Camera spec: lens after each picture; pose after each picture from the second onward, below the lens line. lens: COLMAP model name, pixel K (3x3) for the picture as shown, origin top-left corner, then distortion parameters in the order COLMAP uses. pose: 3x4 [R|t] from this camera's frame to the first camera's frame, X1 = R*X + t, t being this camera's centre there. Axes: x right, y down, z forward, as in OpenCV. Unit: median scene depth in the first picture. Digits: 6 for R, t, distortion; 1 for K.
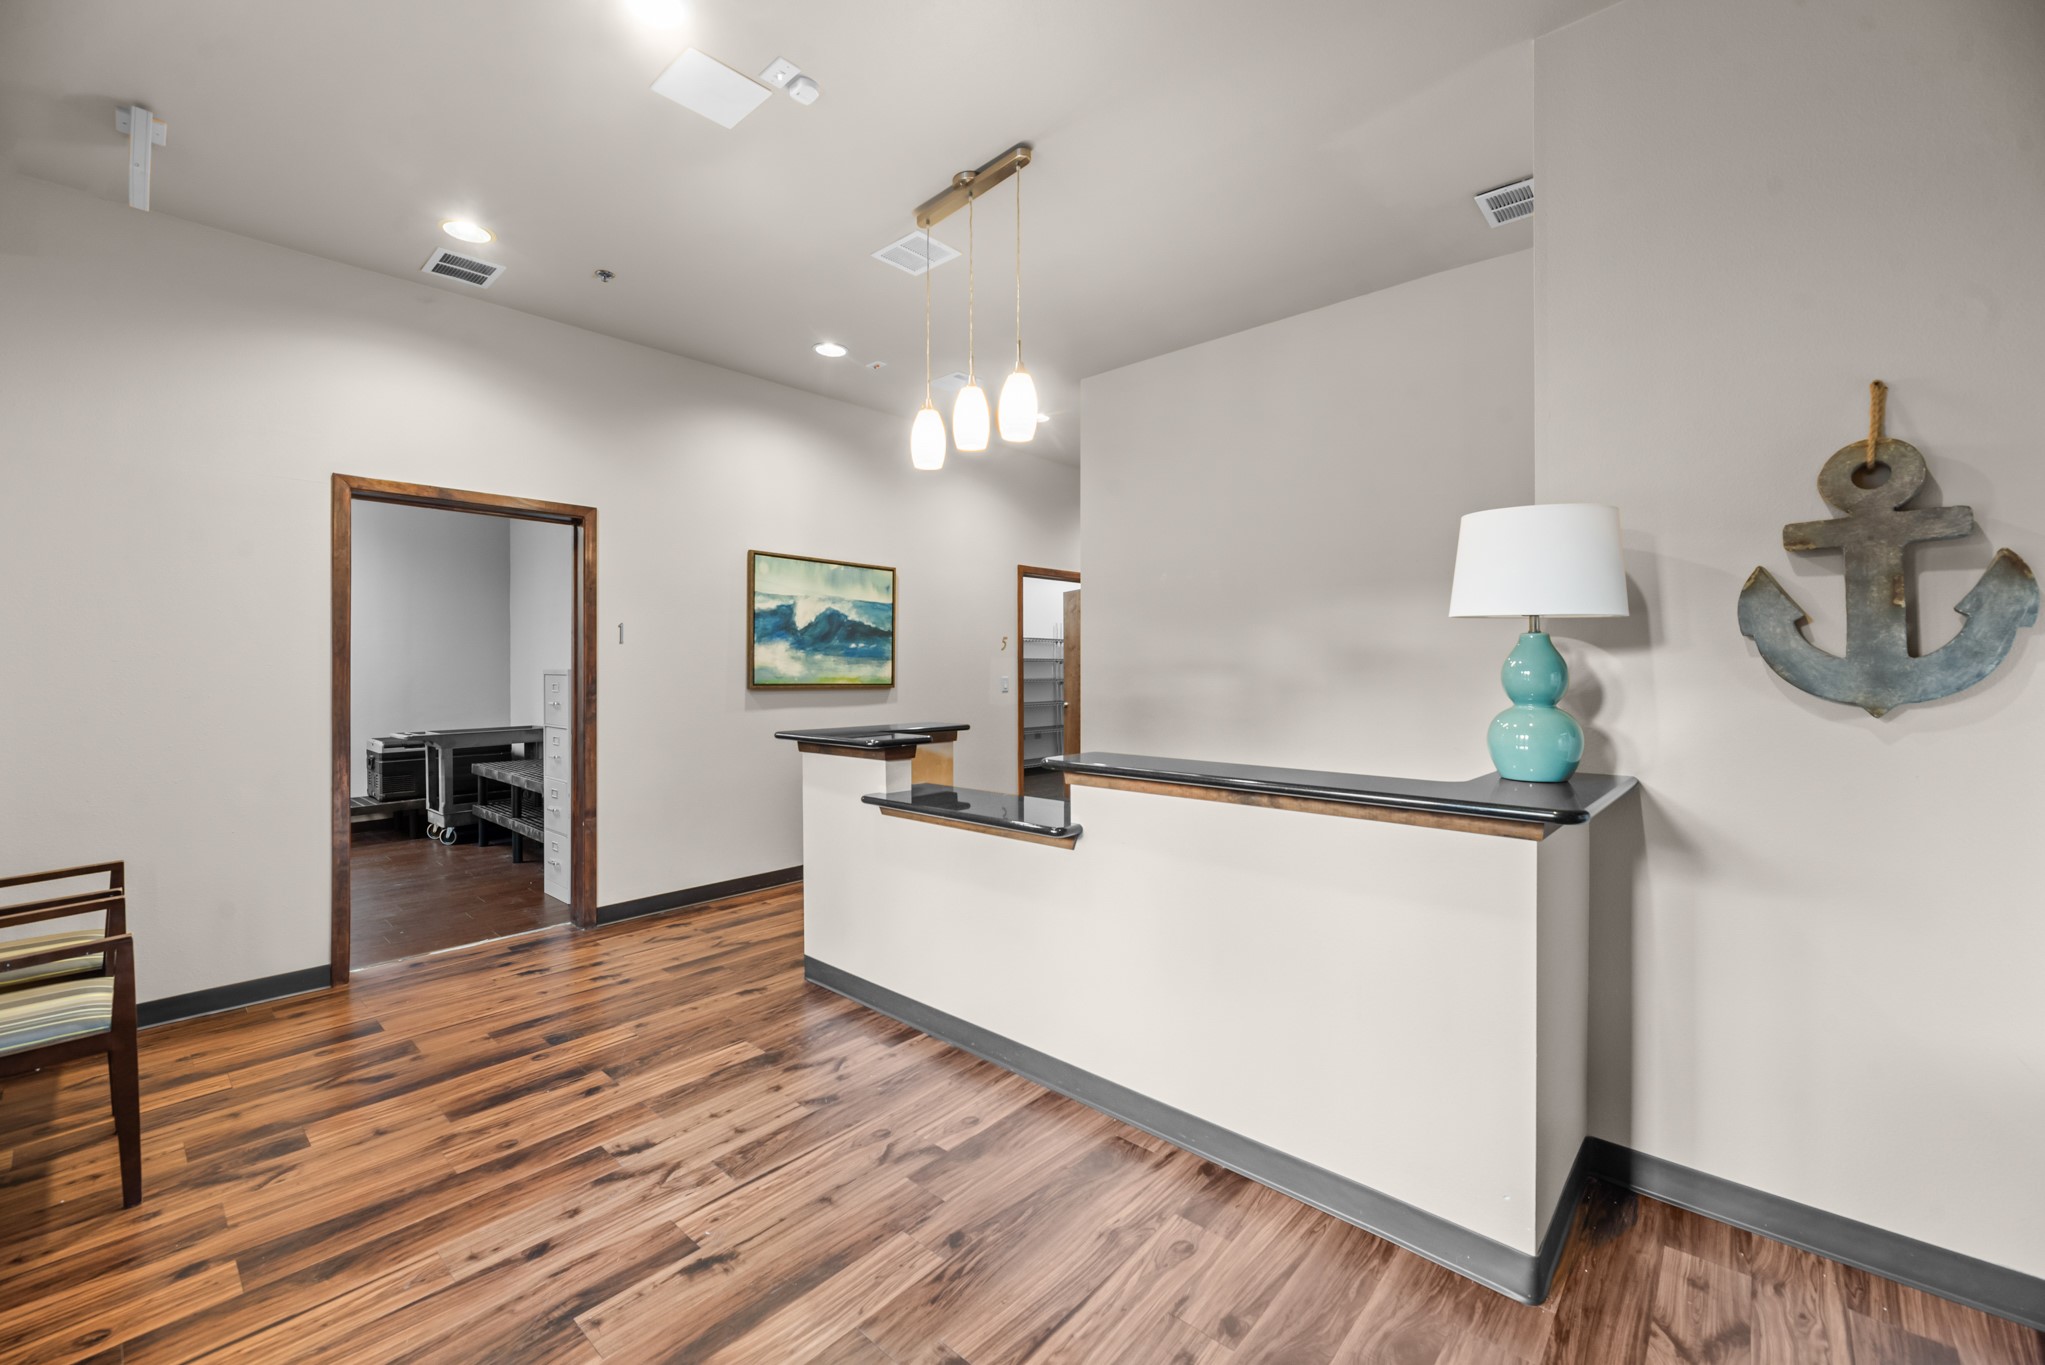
lens RADIAL K [[832.3, 0, 1033.4], [0, 832.3, 671.7], [0, 0, 1]] dist [-0.003664, -0.000355]
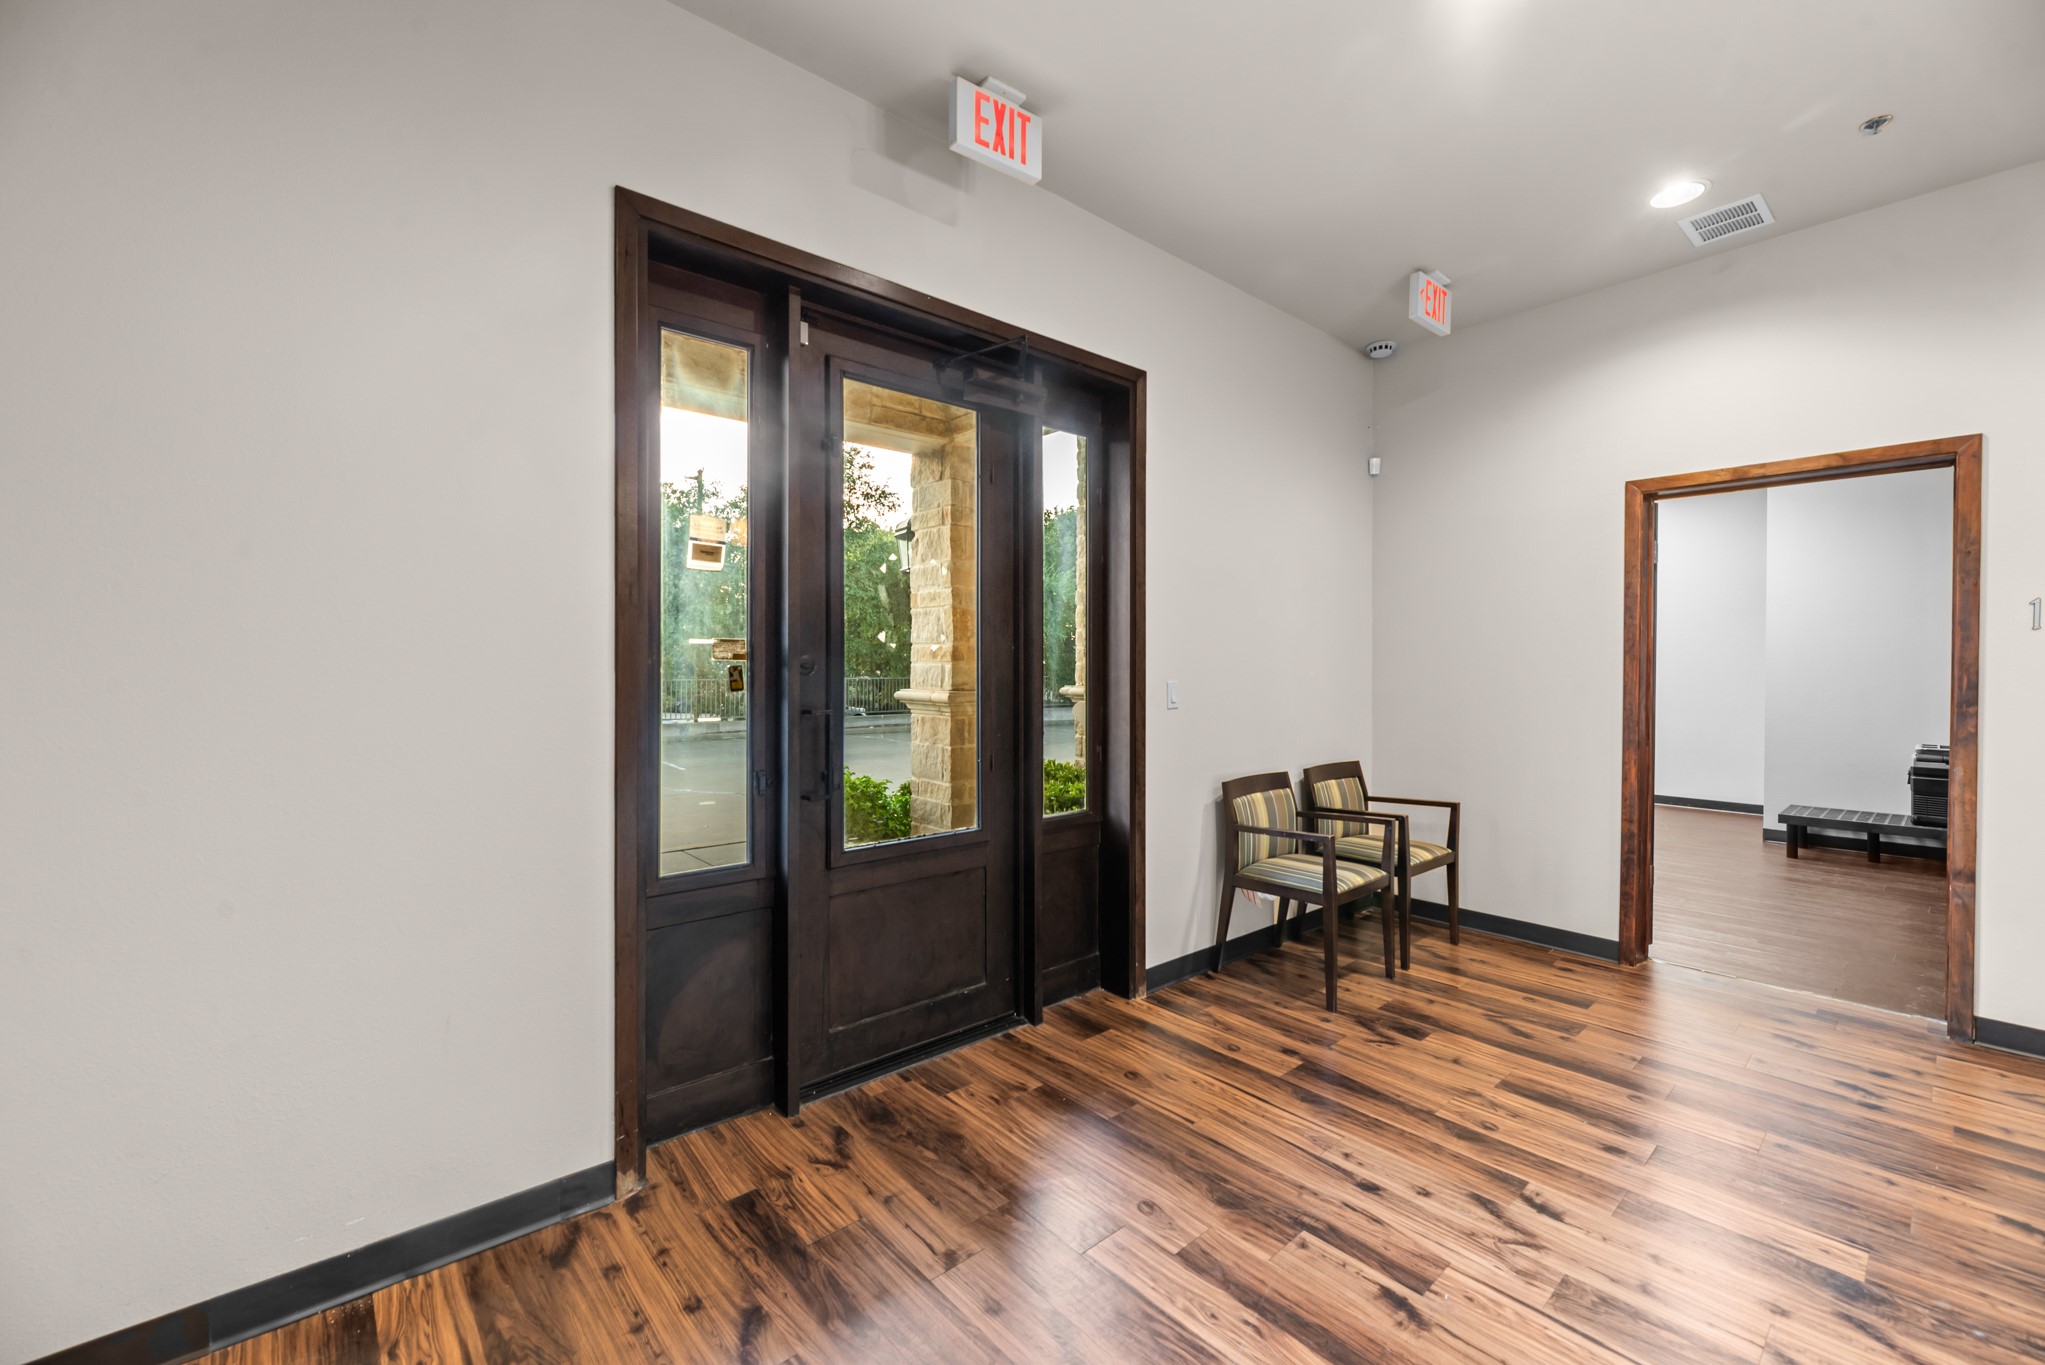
lens RADIAL K [[832.3, 0, 1022.6], [0, 832.3, 668.9], [0, 0, 1]] dist [-0.003664, -0.000355]
pose [[-0.135362, 0.008337, -0.990761, 0.470469], [-0.008854, 0.999914, 0.009624, -0.004638], [0.990757, 0.010075, -0.135277, 0.565662]]
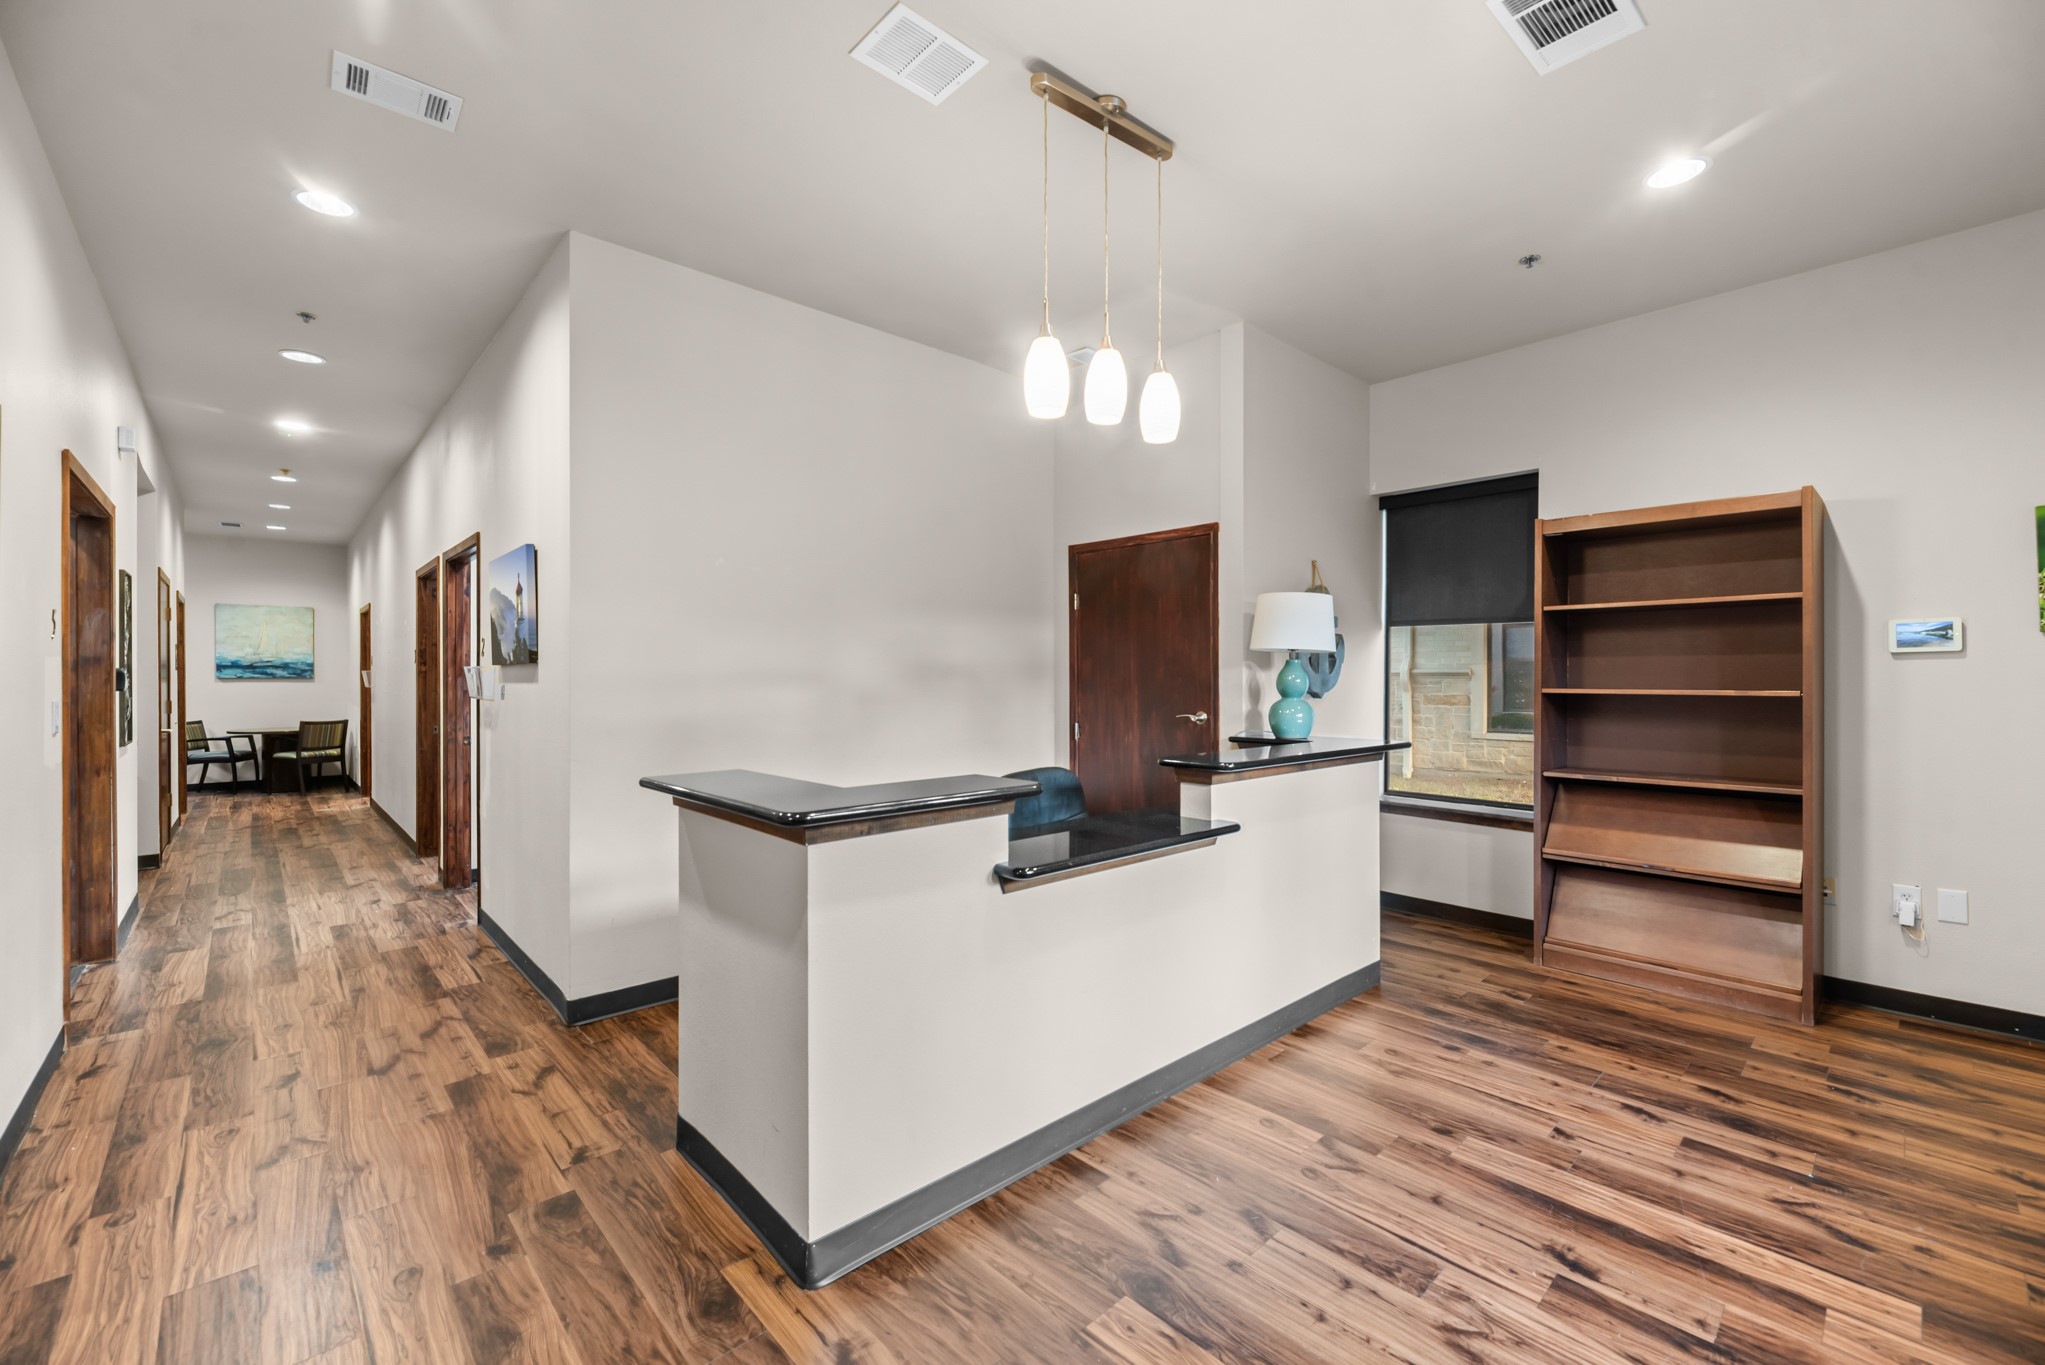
lens RADIAL K [[832.3, 0, 1041.4], [0, 832.3, 683.3], [0, 0, 1]] dist [-0.003664, -0.000355]
pose [[0.091824, -0.004501, 0.995765, -1.180491], [0.008582, 0.999956, 0.003729, -0.002285], [-0.995738, 0.008203, 0.091859, 1.254202]]
